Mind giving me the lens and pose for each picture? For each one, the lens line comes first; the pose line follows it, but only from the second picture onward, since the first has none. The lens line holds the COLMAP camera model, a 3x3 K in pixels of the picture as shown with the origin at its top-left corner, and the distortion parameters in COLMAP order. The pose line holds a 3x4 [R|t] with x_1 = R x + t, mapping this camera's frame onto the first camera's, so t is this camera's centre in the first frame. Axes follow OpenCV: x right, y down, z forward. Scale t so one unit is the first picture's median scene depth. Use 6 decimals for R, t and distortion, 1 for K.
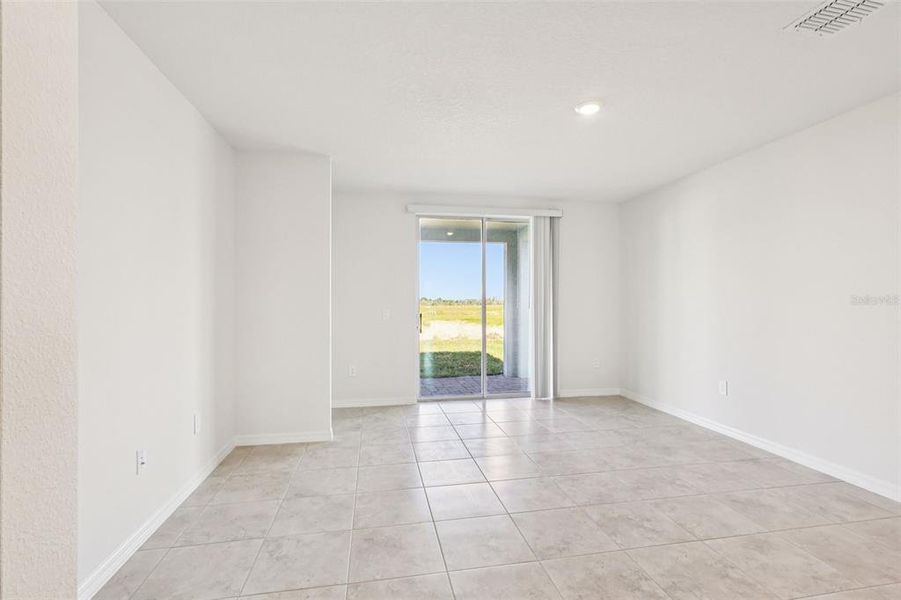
lens RADIAL K [[419.8, 0, 450.5], [0, 419.8, 300.0], [0, 0, 1]] dist [-0.002954, -0.000379]
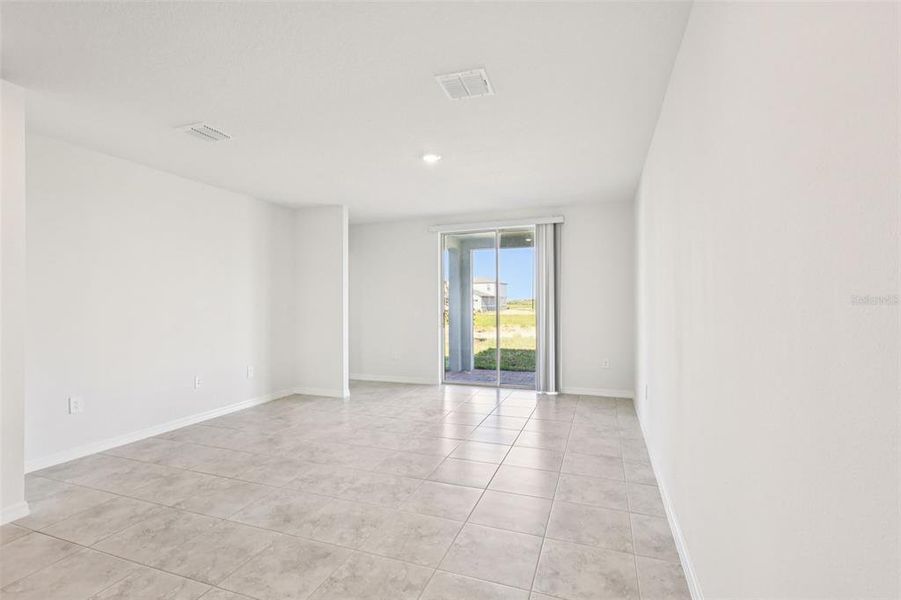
lens RADIAL K [[419.8, 0, 450.5], [0, 419.8, 300.0], [0, 0, 1]] dist [-0.002954, -0.000379]
pose [[0.859207, -0.004996, -0.511605, 0.566509], [0.005858, 0.999983, 0.000074, -0.004882], [0.511595, -0.003061, 0.859221, -0.054283]]
